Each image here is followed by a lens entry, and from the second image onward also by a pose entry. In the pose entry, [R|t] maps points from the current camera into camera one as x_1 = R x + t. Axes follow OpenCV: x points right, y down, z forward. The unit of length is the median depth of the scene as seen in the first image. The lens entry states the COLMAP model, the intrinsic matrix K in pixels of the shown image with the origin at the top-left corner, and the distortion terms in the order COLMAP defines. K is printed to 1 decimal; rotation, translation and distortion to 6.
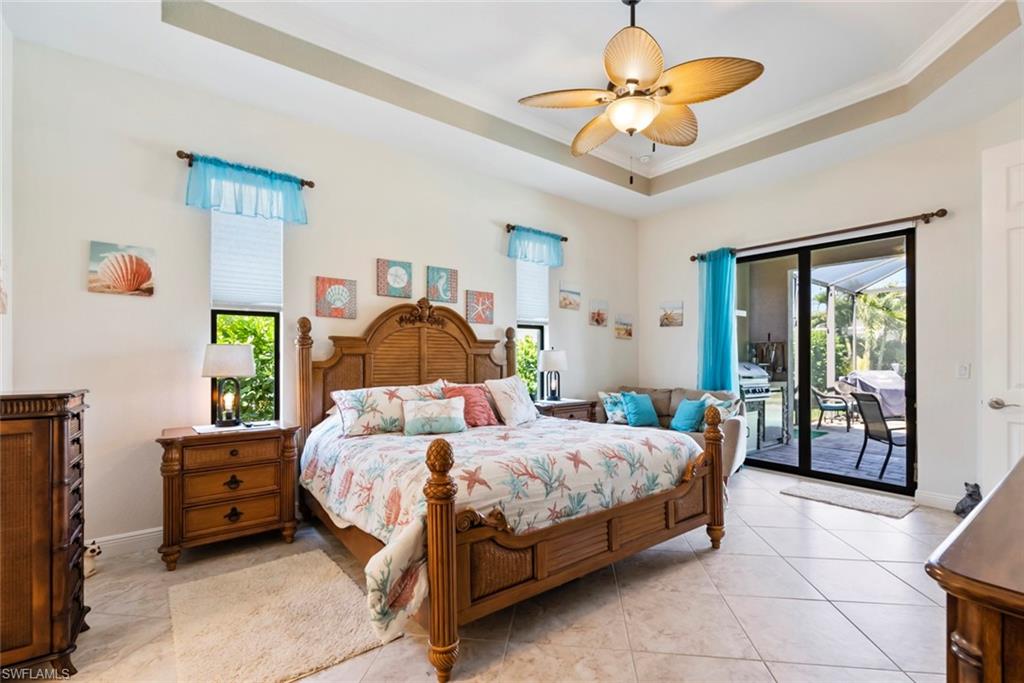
lens RADIAL K [[456.6, 0, 515.2], [0, 456.6, 353.3], [0, 0, 1]] dist [-0.001922, -0.000018]
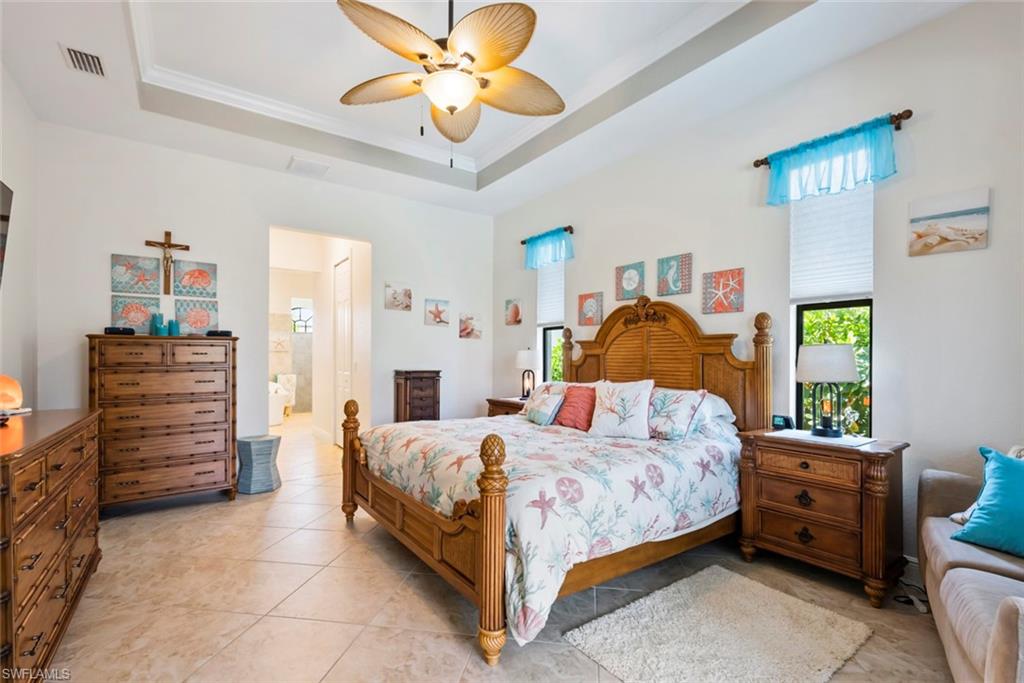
lens RADIAL K [[456.6, 0, 515.2], [0, 456.6, 353.3], [0, 0, 1]] dist [-0.001922, -0.000018]
pose [[-0.028315, -0.007720, -0.999569, 0.771036], [0.009077, 0.999927, -0.007980, 0.004929], [0.999558, -0.009299, -0.028243, 0.760135]]
